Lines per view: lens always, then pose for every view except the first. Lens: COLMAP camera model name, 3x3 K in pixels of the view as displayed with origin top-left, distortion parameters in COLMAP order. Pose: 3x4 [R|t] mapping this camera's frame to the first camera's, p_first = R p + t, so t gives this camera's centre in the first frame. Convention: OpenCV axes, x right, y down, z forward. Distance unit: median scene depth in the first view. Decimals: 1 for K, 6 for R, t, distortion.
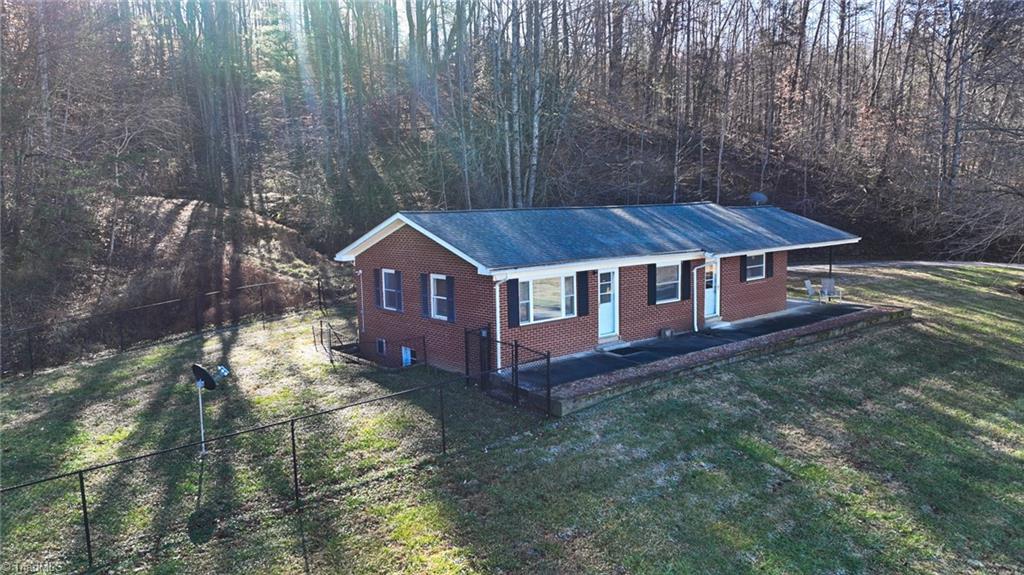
lens RADIAL K [[696.4, 0, 513.5], [0, 696.4, 291.2], [0, 0, 1]] dist [-0.000290, 0.013738]
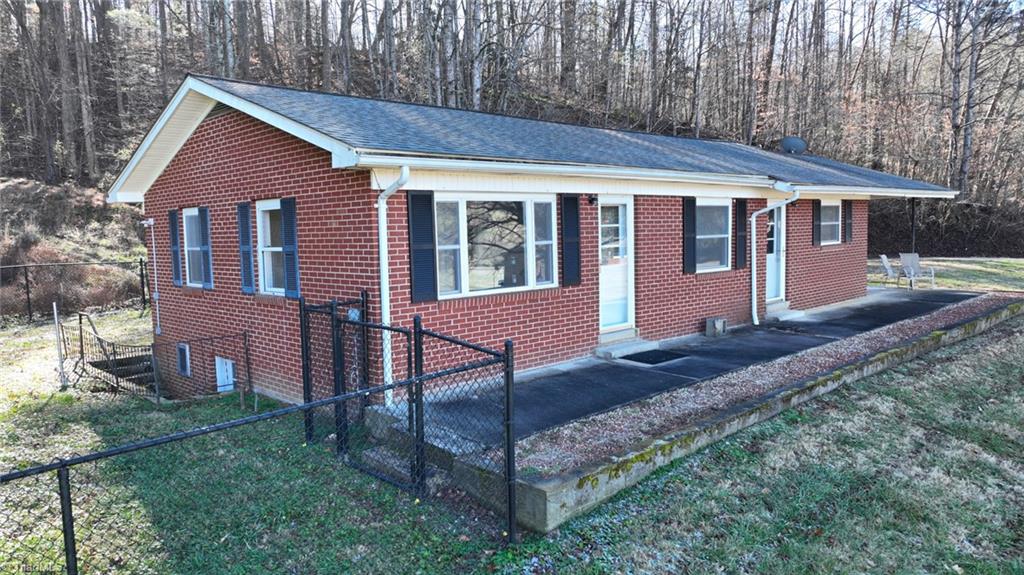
lens RADIAL K [[696.4, 0, 508.6], [0, 696.4, 284.4], [0, 0, 1]] dist [-0.000290, 0.013738]
pose [[0.997320, -0.006627, 0.072858, 0.020318], [0.010134, 0.998802, -0.047878, 0.057991], [-0.072454, 0.048488, 0.996192, 0.514200]]
